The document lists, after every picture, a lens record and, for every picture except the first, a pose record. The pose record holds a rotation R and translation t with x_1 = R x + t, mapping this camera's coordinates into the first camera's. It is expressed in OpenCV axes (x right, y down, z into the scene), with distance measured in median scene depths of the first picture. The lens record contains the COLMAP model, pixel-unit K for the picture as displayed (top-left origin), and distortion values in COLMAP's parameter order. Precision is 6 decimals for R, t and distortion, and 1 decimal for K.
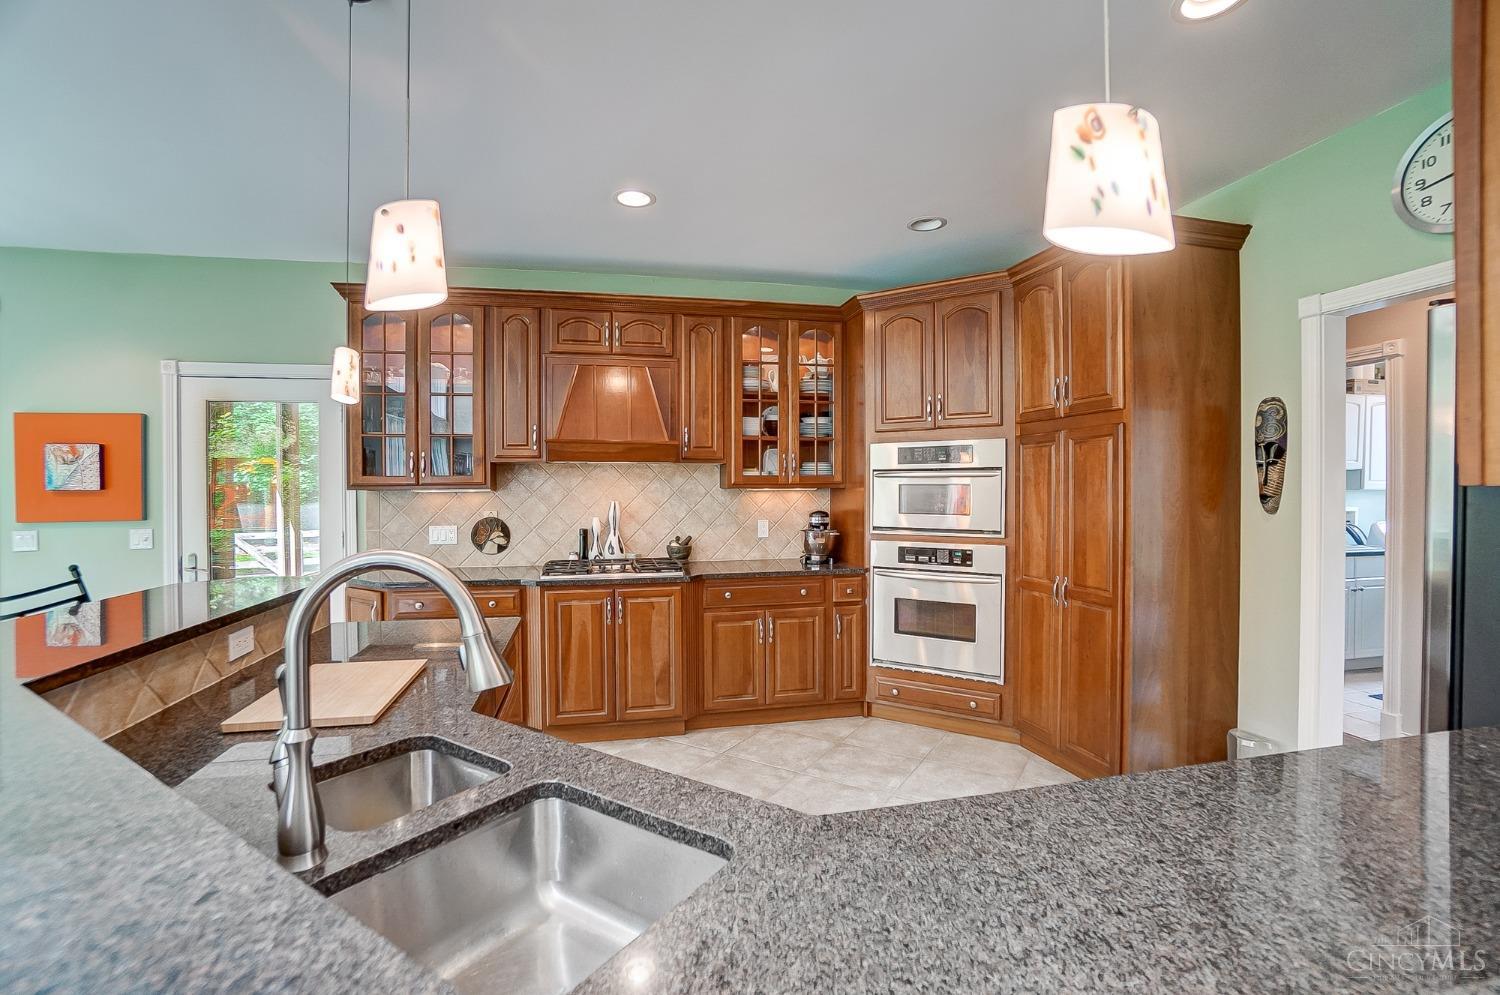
lens RADIAL K [[670.2, 0, 746.1], [0, 670.2, 496.2], [0, 0, 1]] dist [-0.032504, 0.006567]
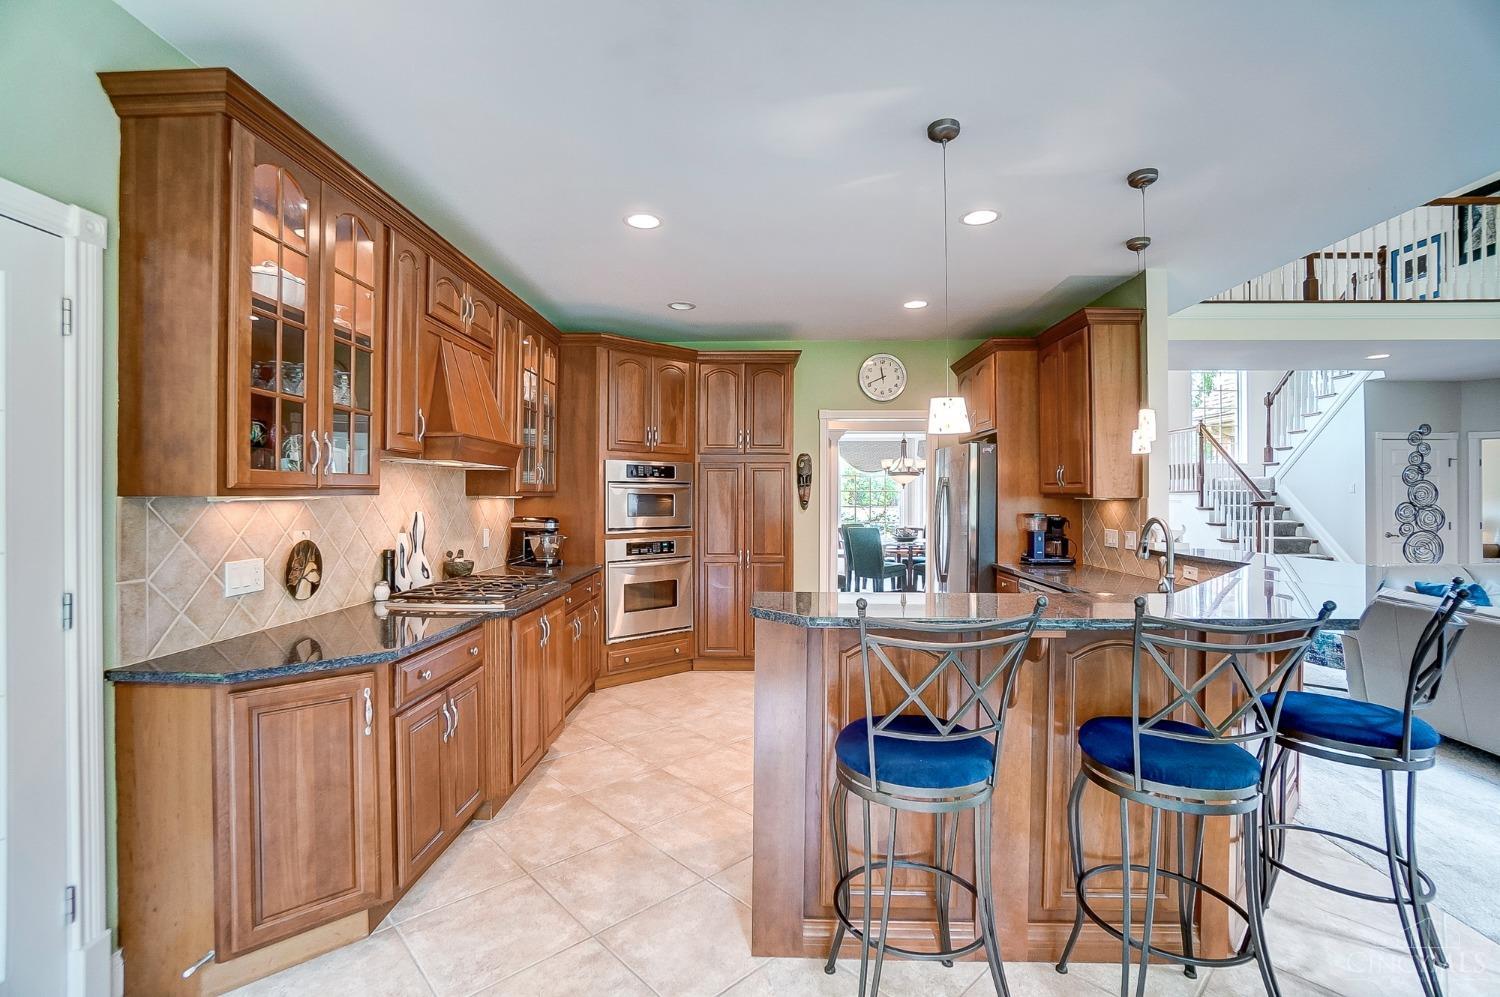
lens RADIAL K [[670.2, 0, 736.8], [0, 670.2, 493.5], [0, 0, 1]] dist [-0.032504, 0.006567]
pose [[0.255812, 0.008095, 0.966693, -0.943998], [0.005709, 0.999935, -0.009884, -0.004173], [-0.966710, 0.008048, 0.255749, 0.484714]]
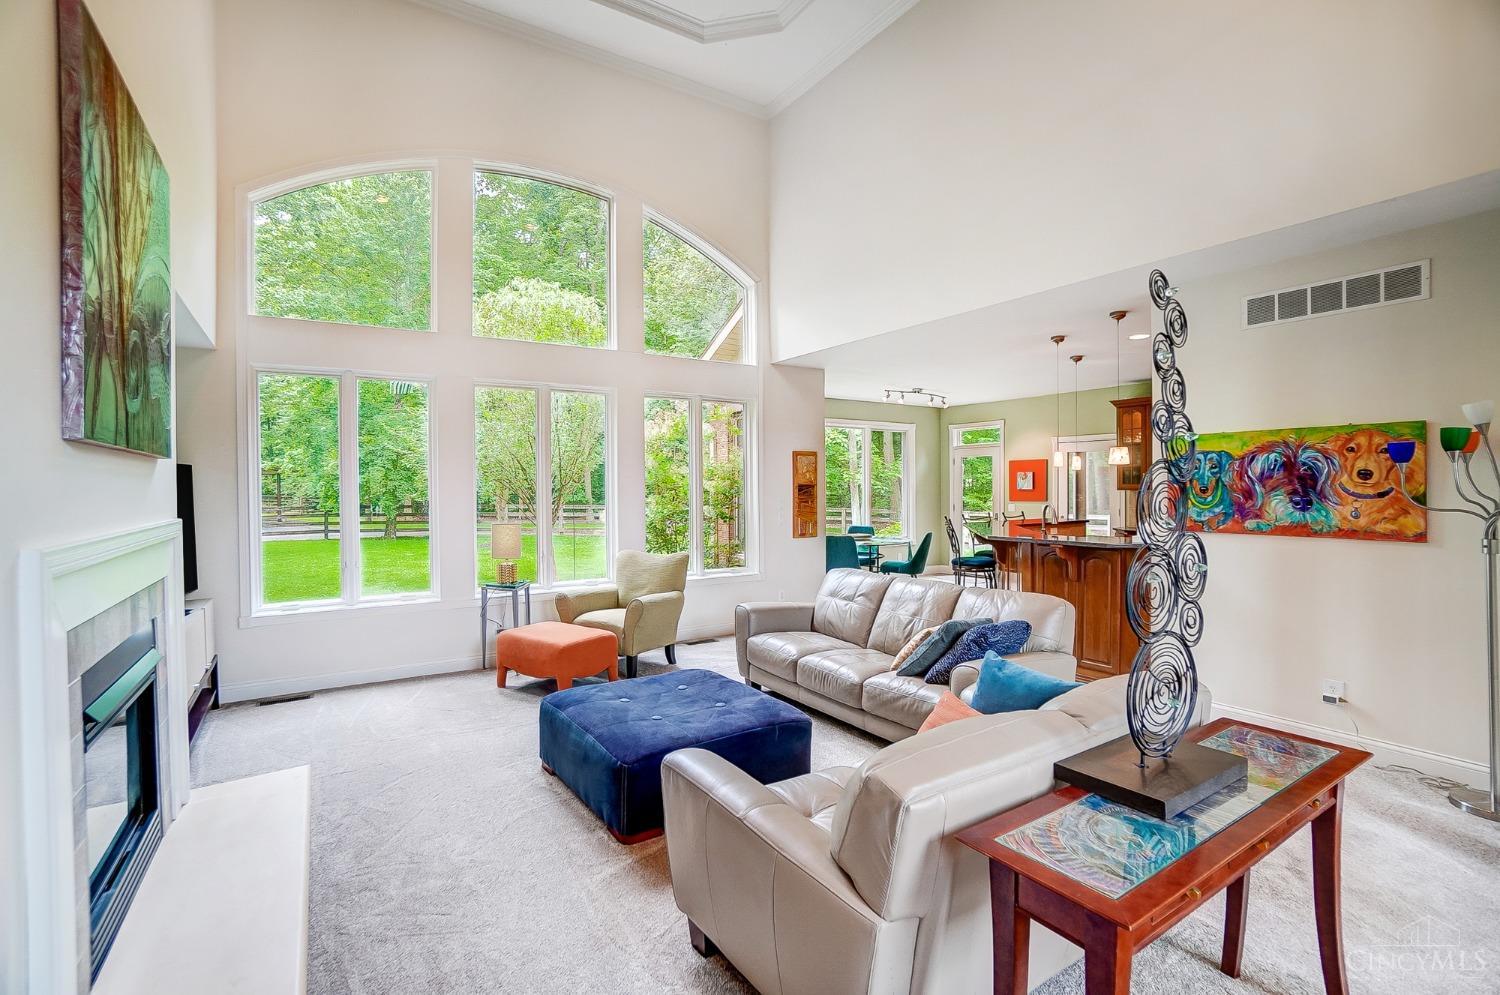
lens RADIAL K [[670.2, 0, 740.2], [0, 670.2, 493.5], [0, 0, 1]] dist [-0.032504, 0.006567]
pose [[0.335811, 0.013812, -0.941828, 1.100606], [-0.004076, 0.999904, 0.013210, -0.022313], [0.941921, -0.000597, 0.335835, -0.975069]]
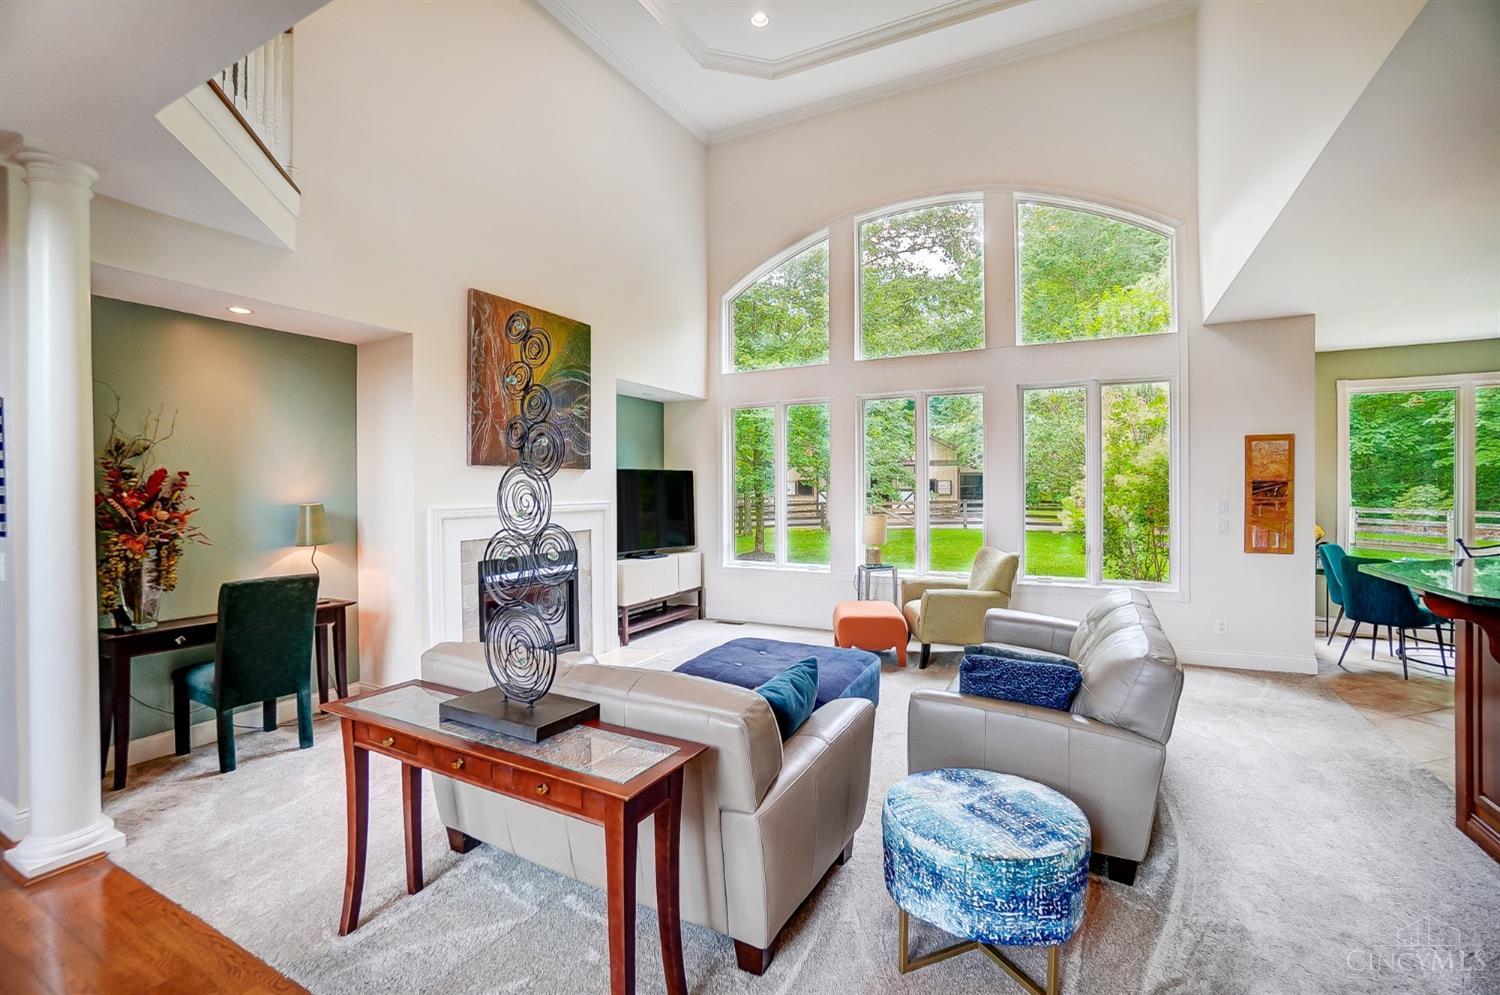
lens RADIAL K [[670.2, 0, 745.8], [0, 670.2, 492.2], [0, 0, 1]] dist [-0.032504, 0.006567]
pose [[-0.649521, 0.012828, -0.760236, 1.094467], [0.001502, 0.999877, 0.015588, -0.021601], [0.760342, 0.008983, -0.649460, -0.111211]]
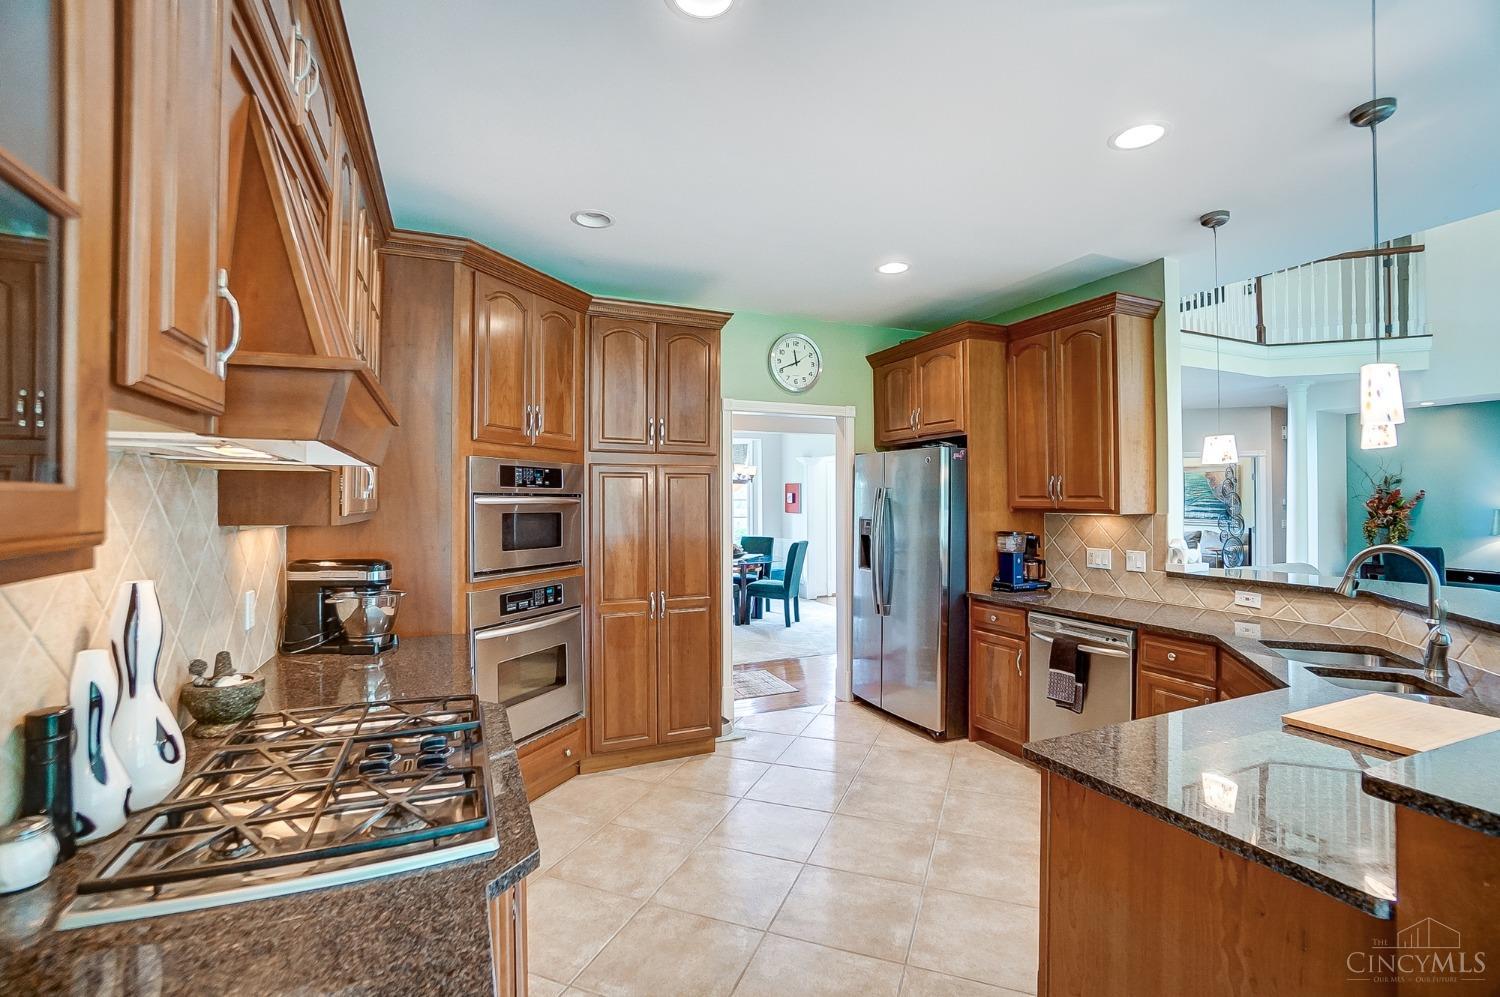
lens RADIAL K [[670.2, 0, 740.0], [0, 670.2, 498.4], [0, 0, 1]] dist [-0.032504, 0.006567]
pose [[-0.179064, 0.009776, 0.983789, -0.574330], [0.012057, 0.999897, -0.007742, -0.025302], [-0.983763, 0.010475, -0.179164, 0.876410]]
